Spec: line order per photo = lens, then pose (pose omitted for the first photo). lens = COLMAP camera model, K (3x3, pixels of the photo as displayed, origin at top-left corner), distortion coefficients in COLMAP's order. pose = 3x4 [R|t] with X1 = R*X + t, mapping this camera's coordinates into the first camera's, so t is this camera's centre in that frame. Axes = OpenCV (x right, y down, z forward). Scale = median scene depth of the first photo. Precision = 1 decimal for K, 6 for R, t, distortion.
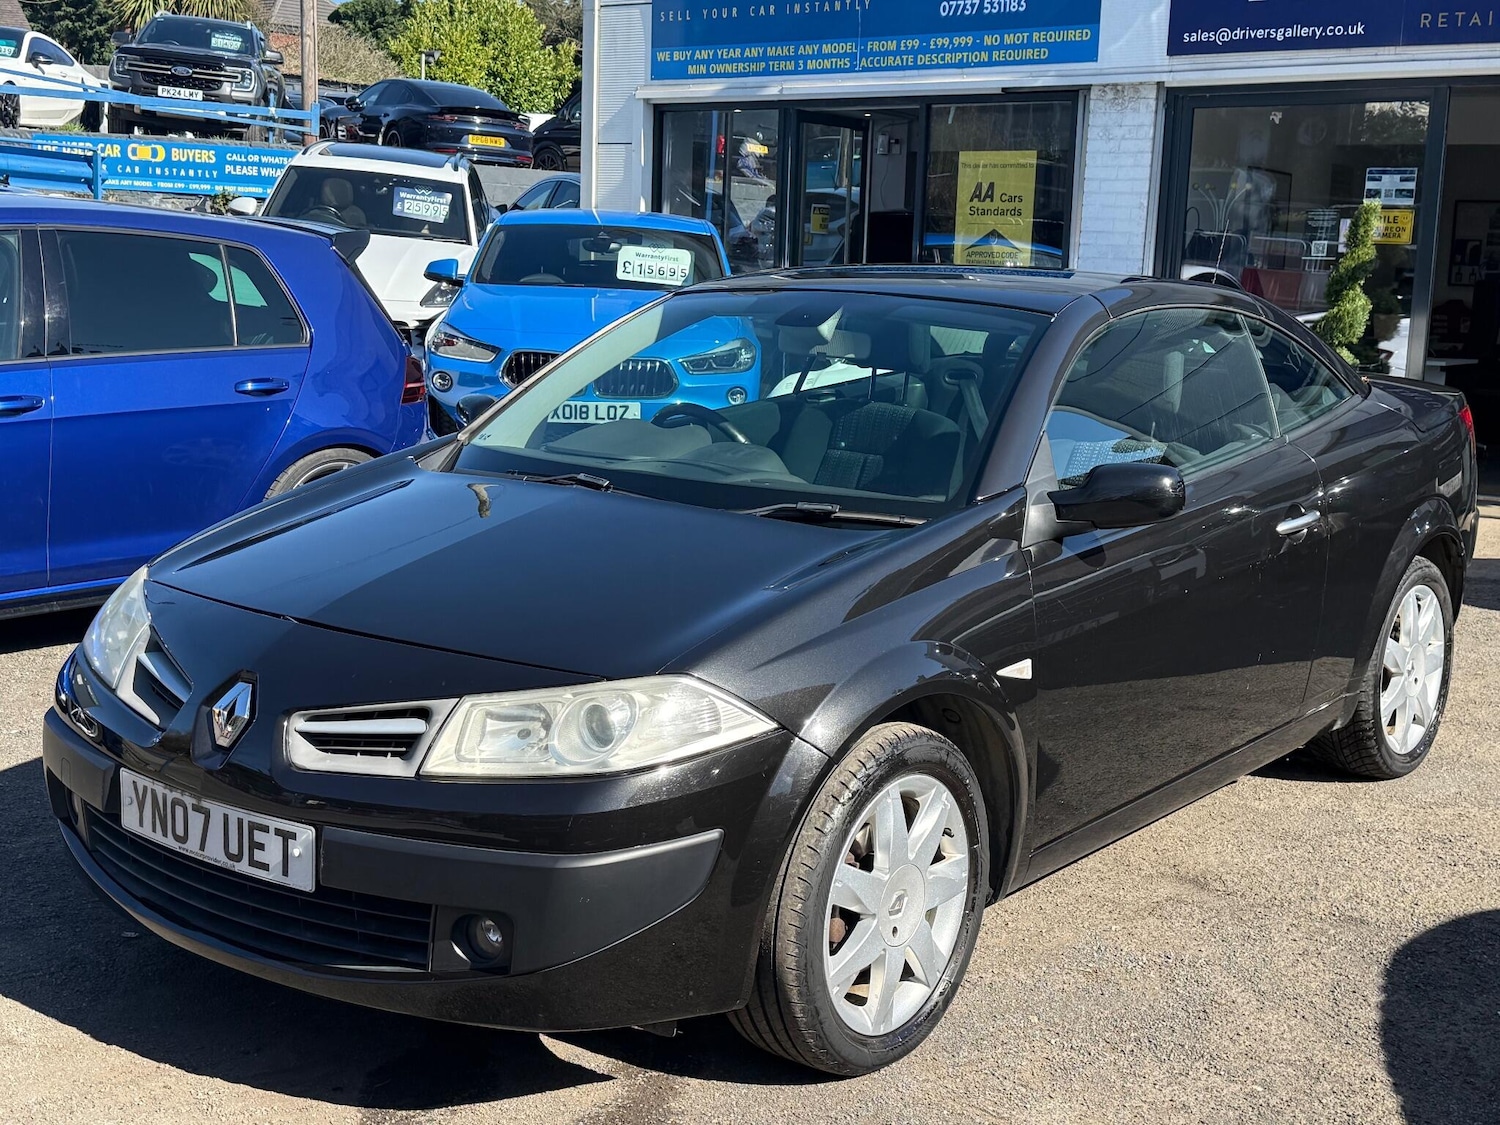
lens RADIAL K [[1933.1, 0, 758.0], [0, 1933.1, 568.5], [0, 0, 1]] dist [0.190901, -0.434843]
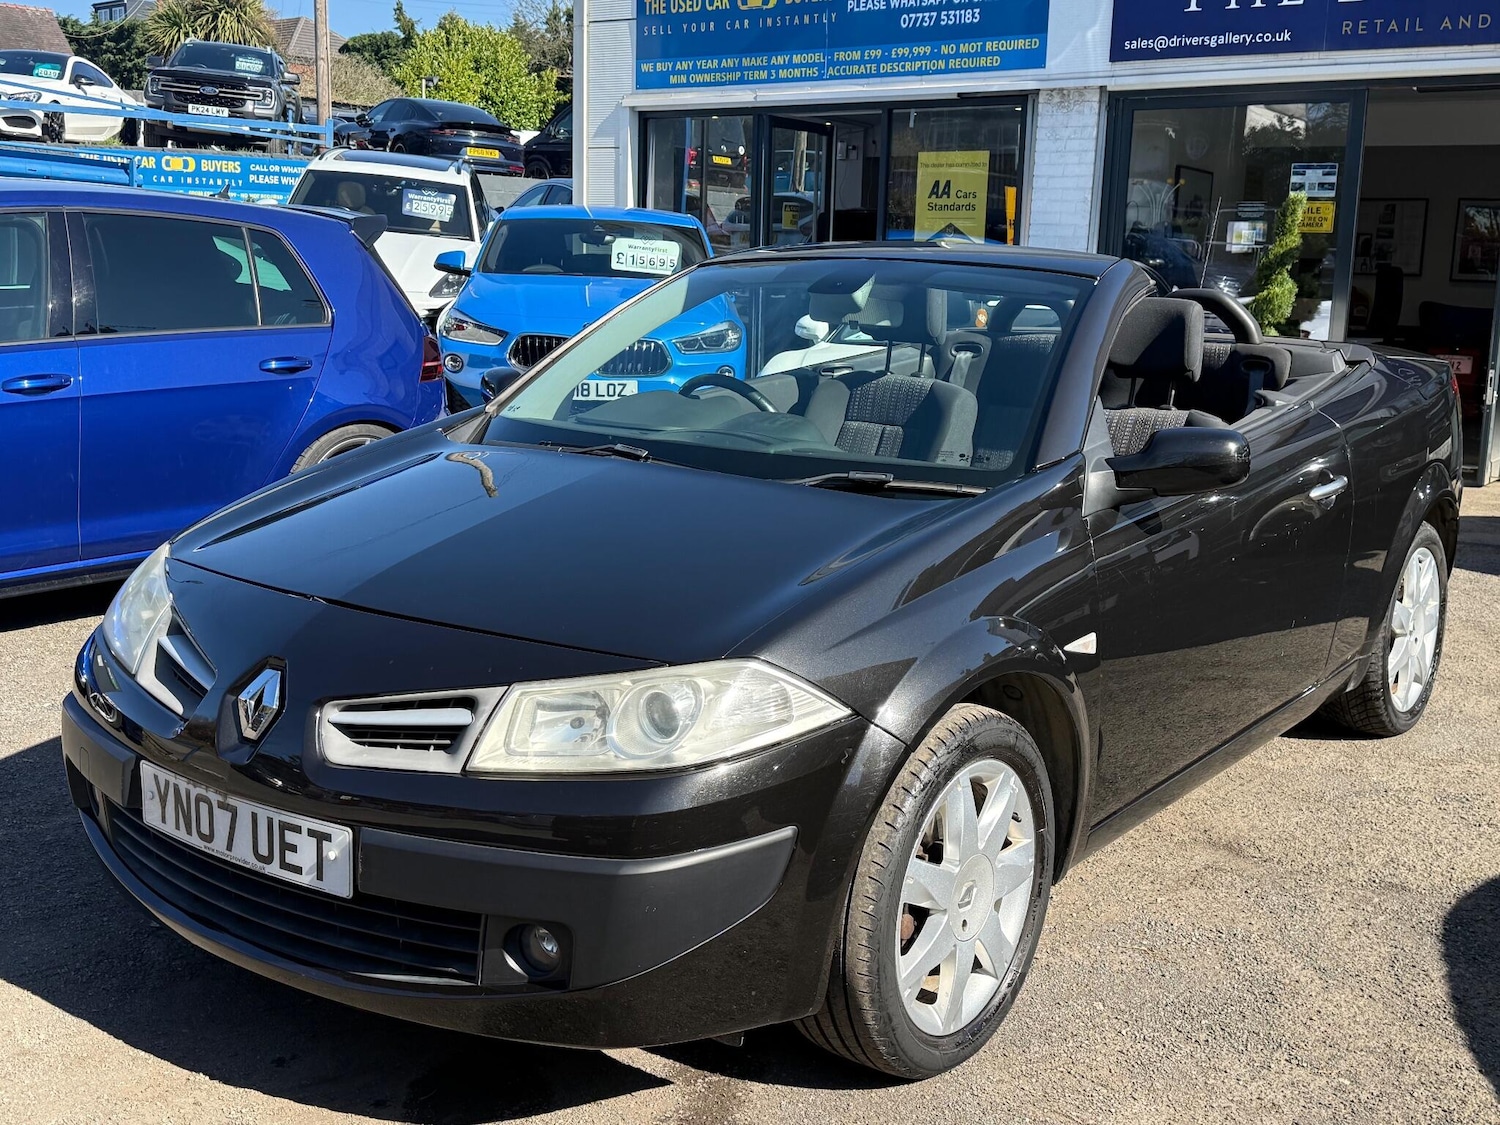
lens RADIAL K [[1667.6, 0, 748.0], [0, 1667.6, 564.2], [0, 0, 1]] dist [0.198060, -0.448830]
pose [[0.999811, -0.008697, 0.017387, -0.034224], [0.008342, 0.999757, 0.020423, -0.004306], [-0.017561, -0.020274, 0.999640, 0.132178]]
